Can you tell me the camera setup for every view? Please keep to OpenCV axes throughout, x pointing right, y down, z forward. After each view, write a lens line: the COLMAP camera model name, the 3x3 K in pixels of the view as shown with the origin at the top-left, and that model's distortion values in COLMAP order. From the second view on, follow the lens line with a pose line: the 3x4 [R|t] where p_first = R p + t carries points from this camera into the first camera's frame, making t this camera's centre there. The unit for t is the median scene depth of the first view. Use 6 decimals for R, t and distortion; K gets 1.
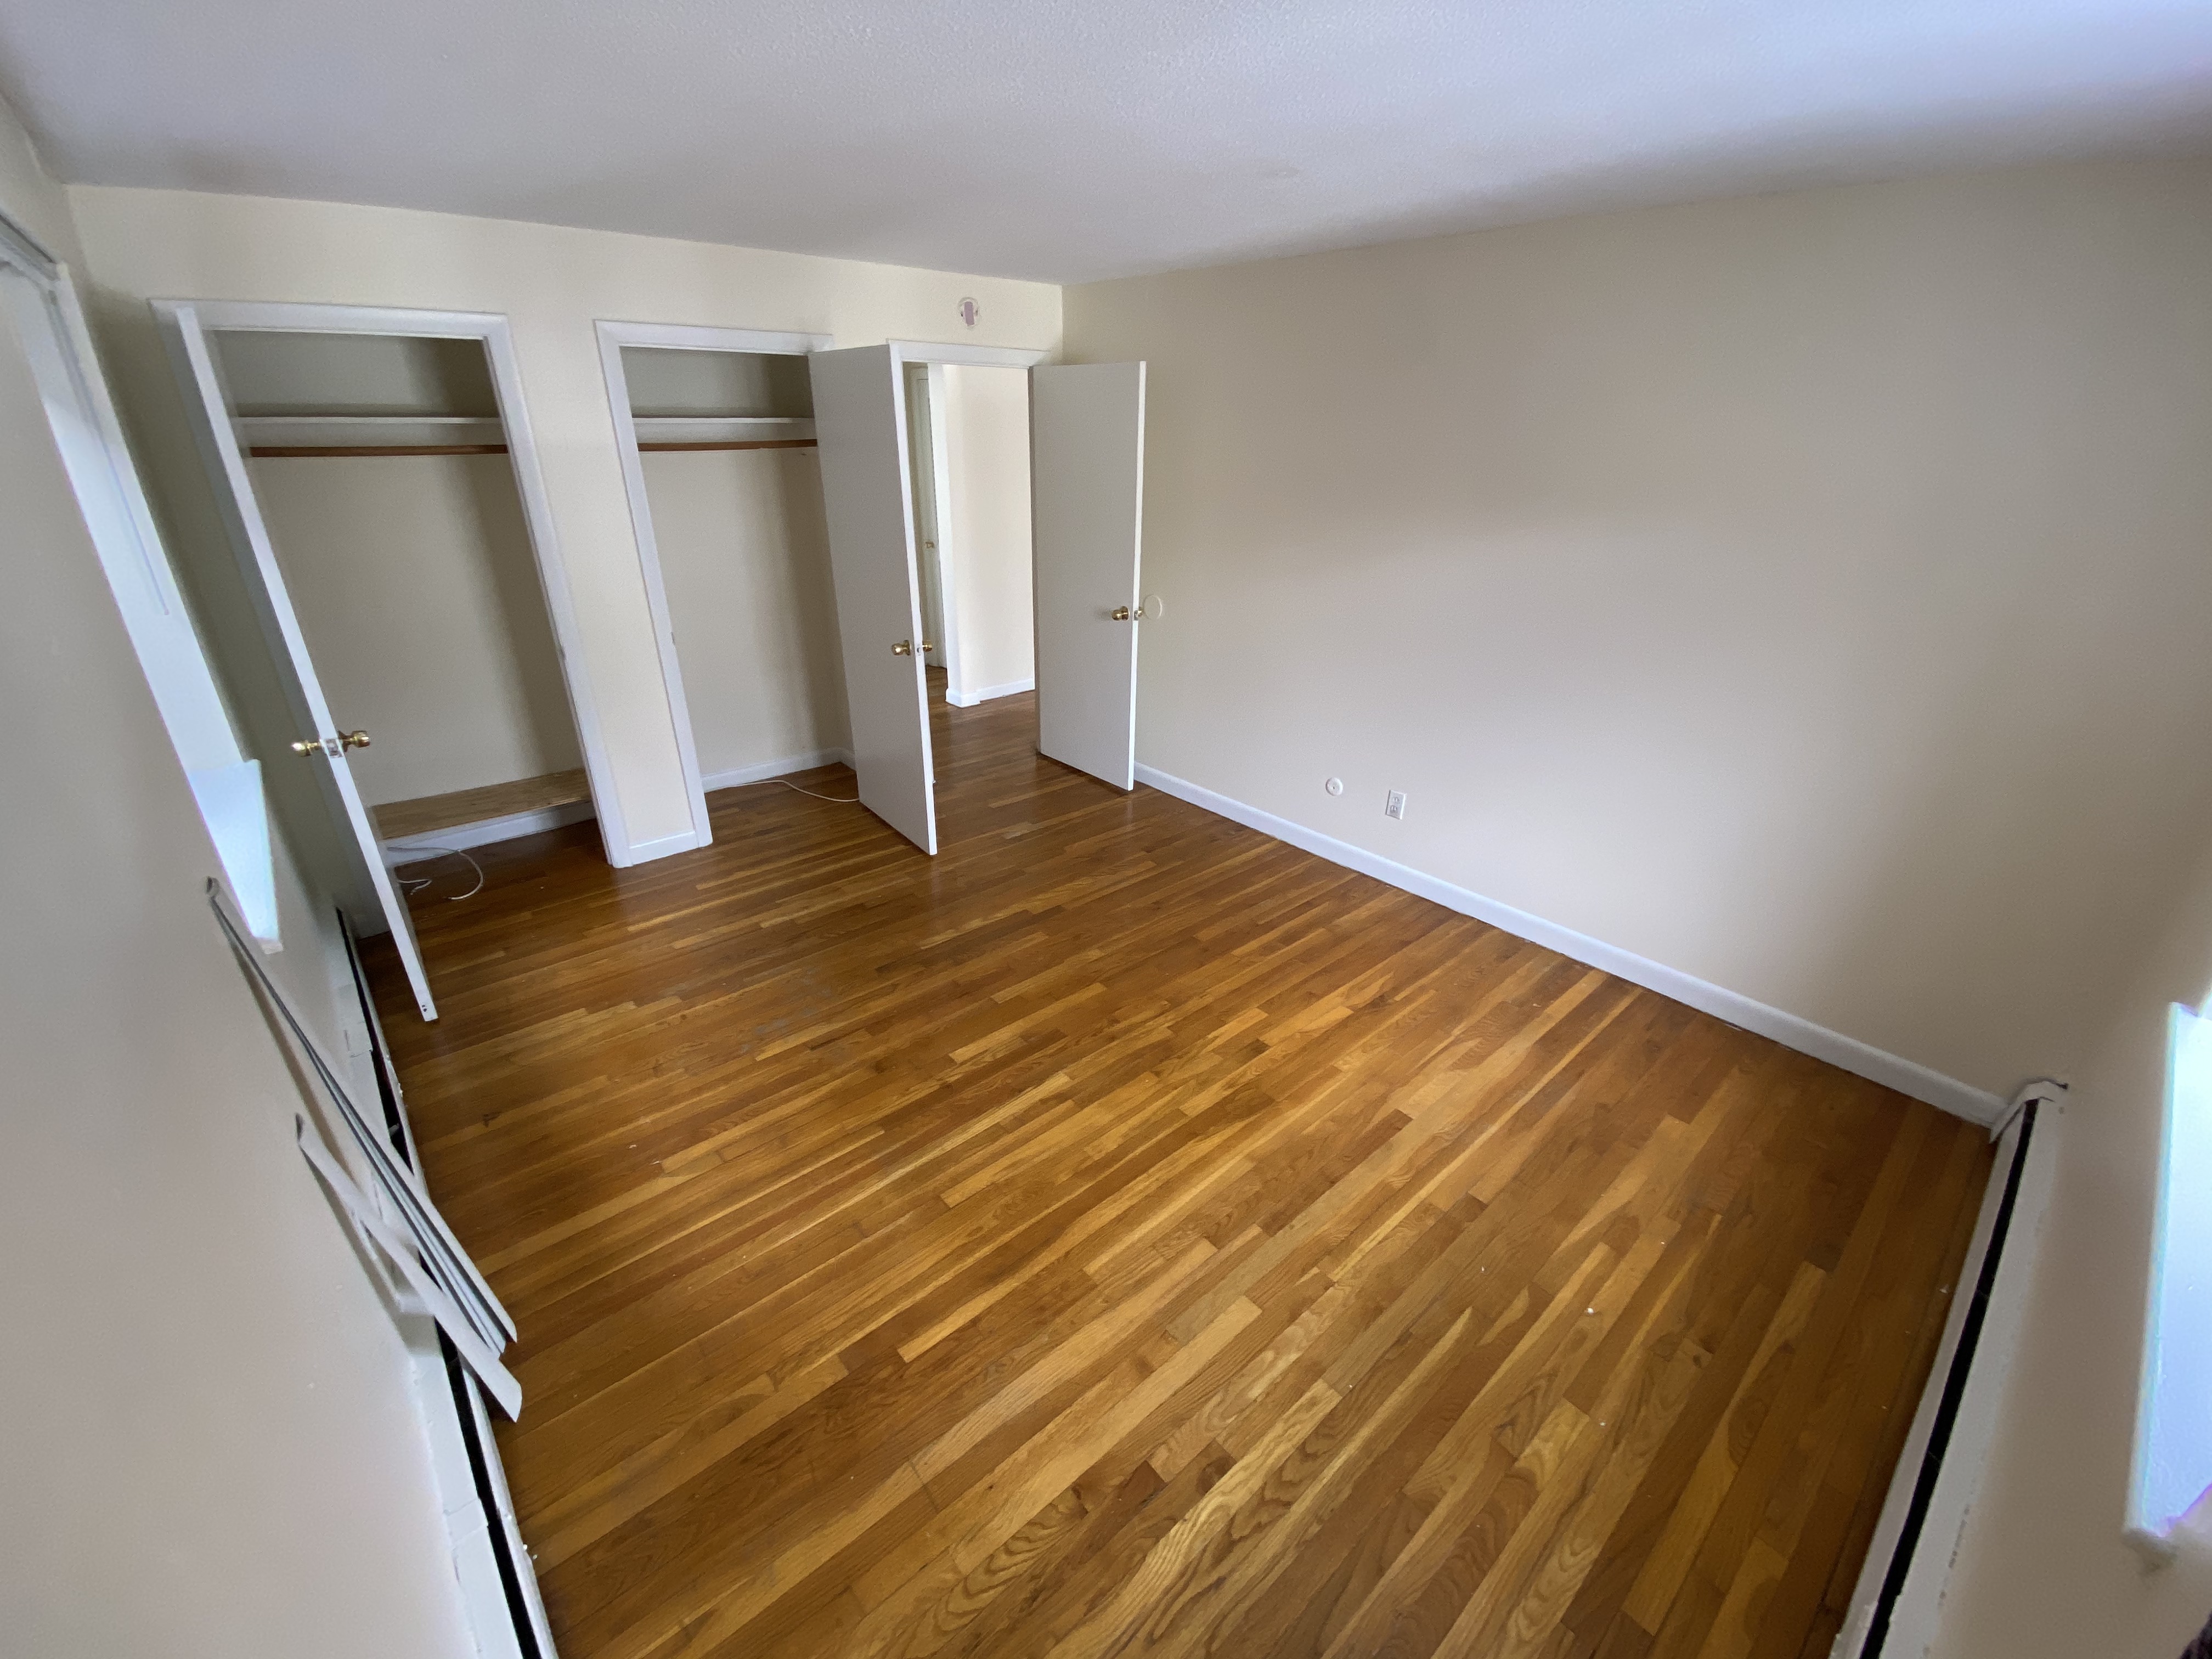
lens RADIAL K [[898.5, 0, 1097.8], [0, 898.5, 843.7], [0, 0, 1]] dist [0.000550, -0.017288]
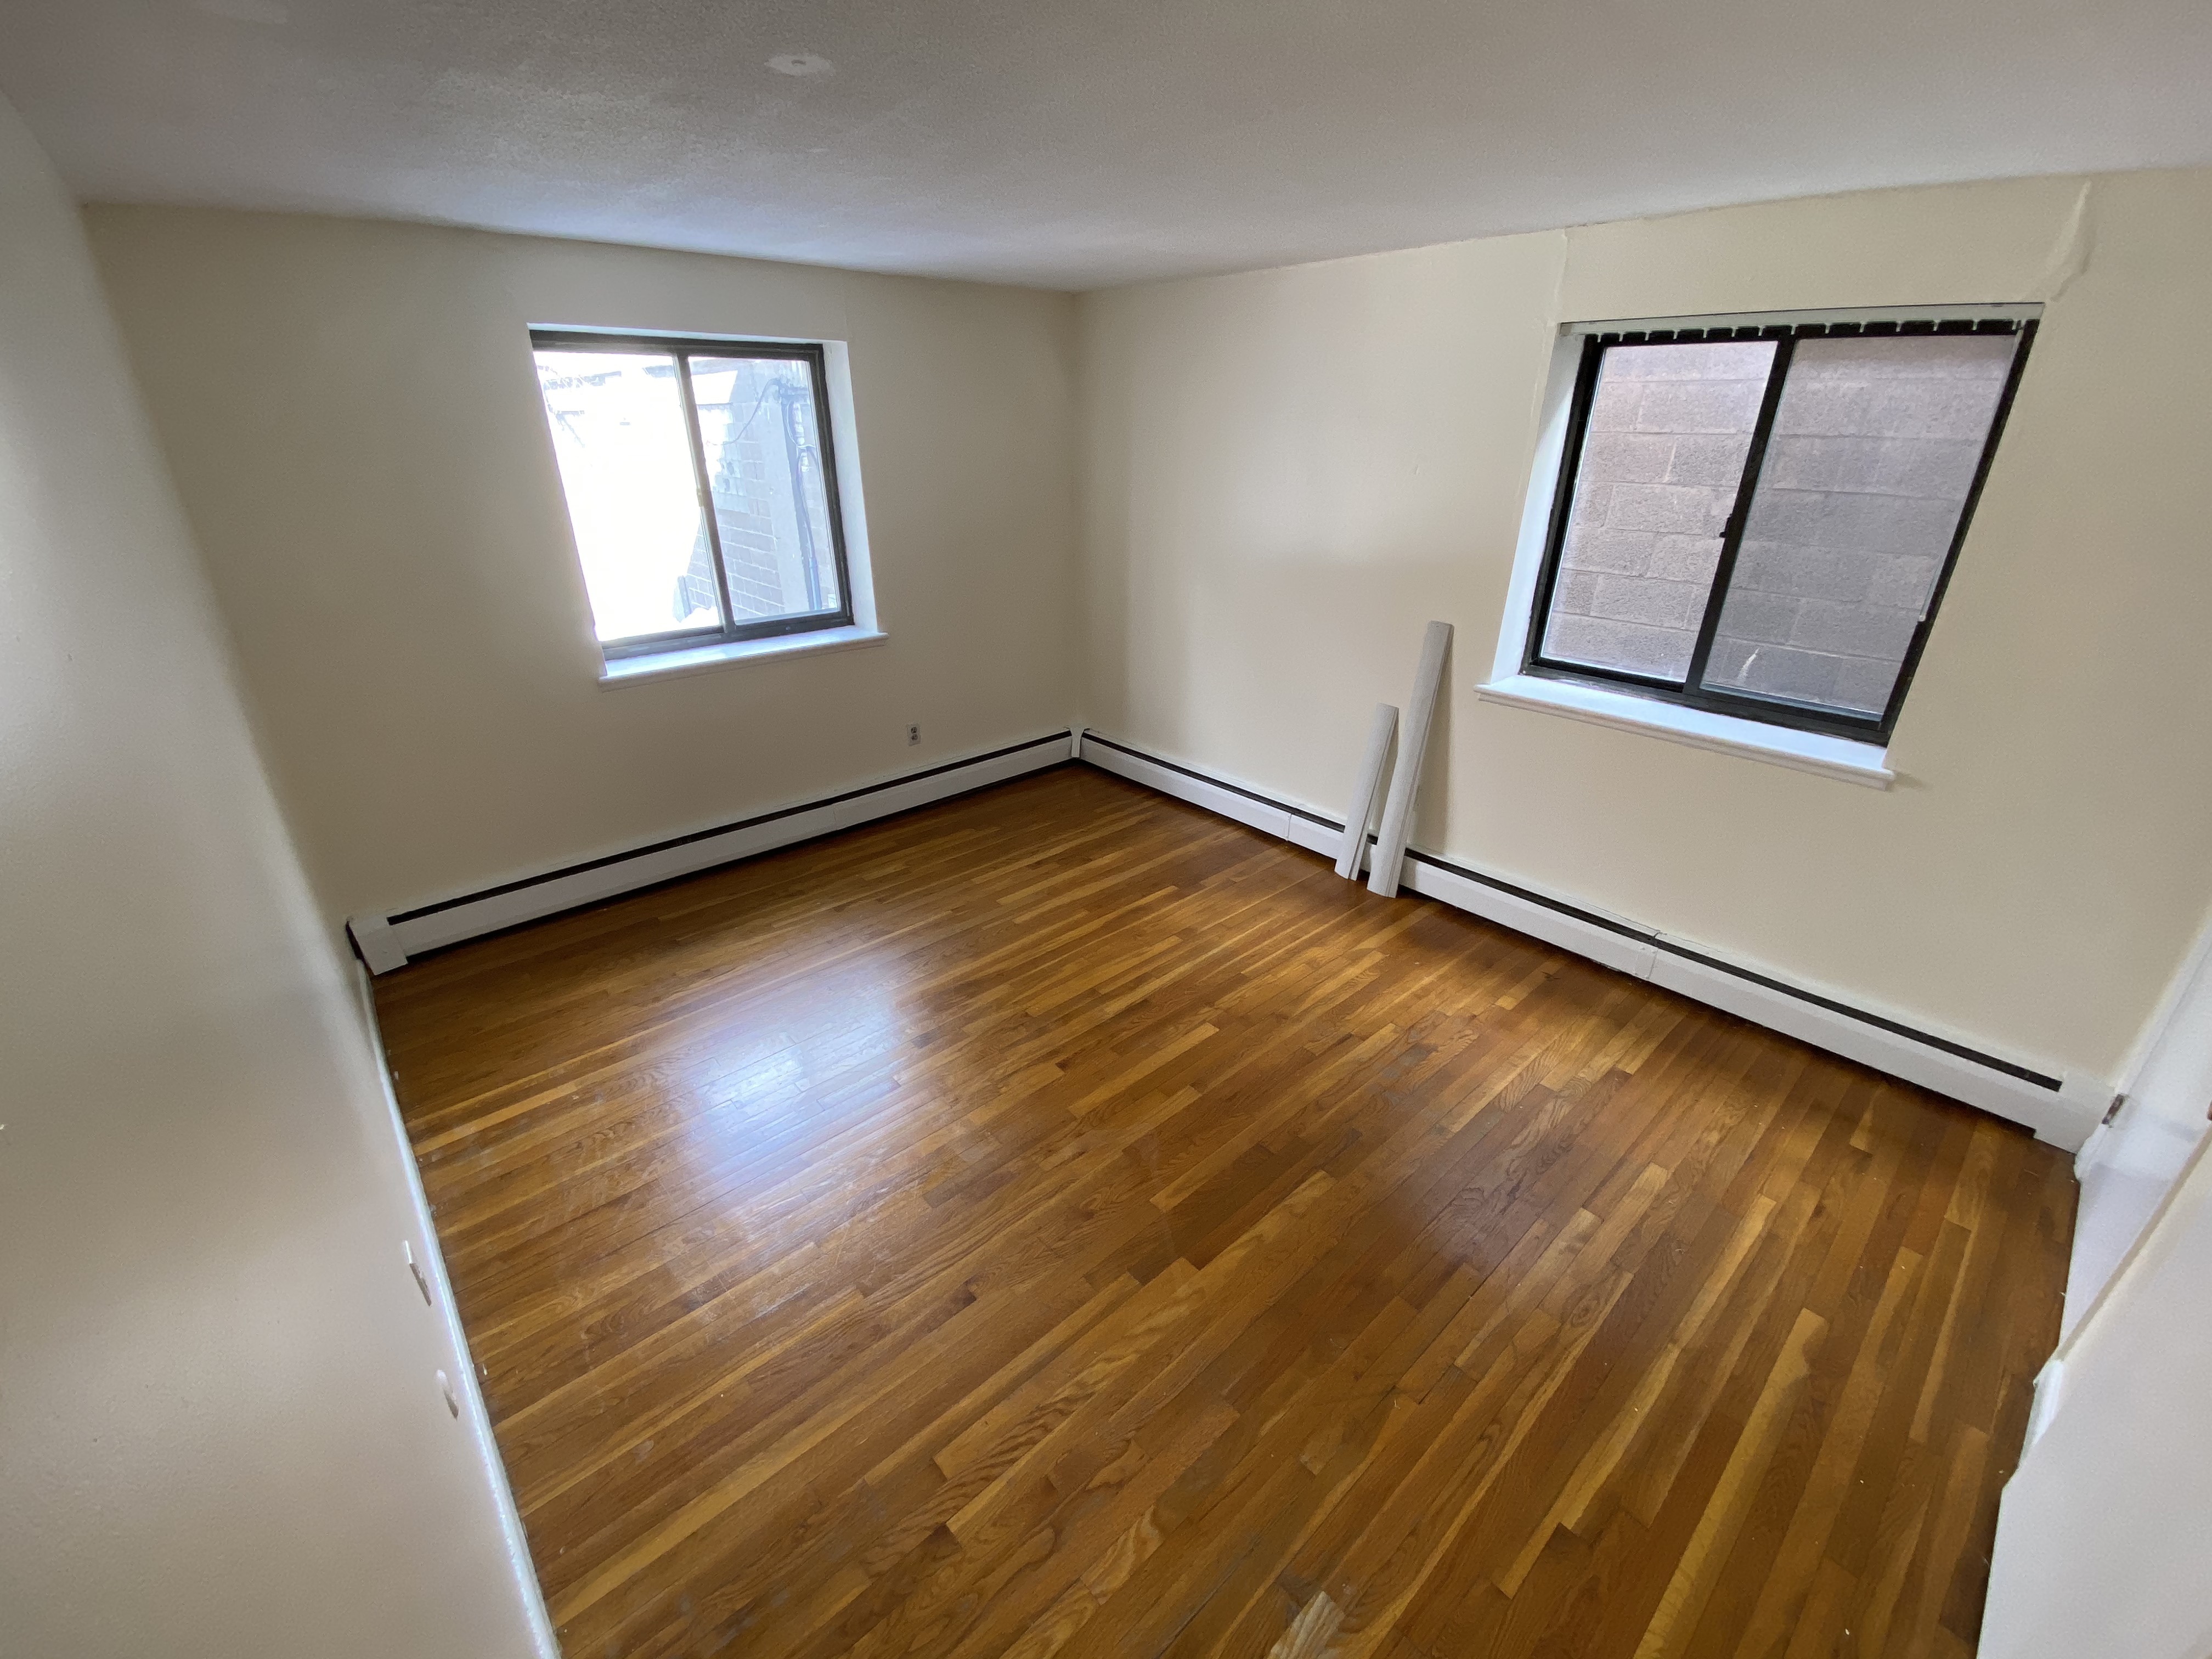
lens RADIAL K [[898.5, 0, 1097.8], [0, 898.5, 843.7], [0, 0, 1]] dist [0.000550, -0.017288]
pose [[-0.999866, -0.005965, -0.015244, -0.004214], [-0.015450, 0.651479, 0.758509, -0.824580], [0.005406, 0.758643, -0.651484, 1.760671]]
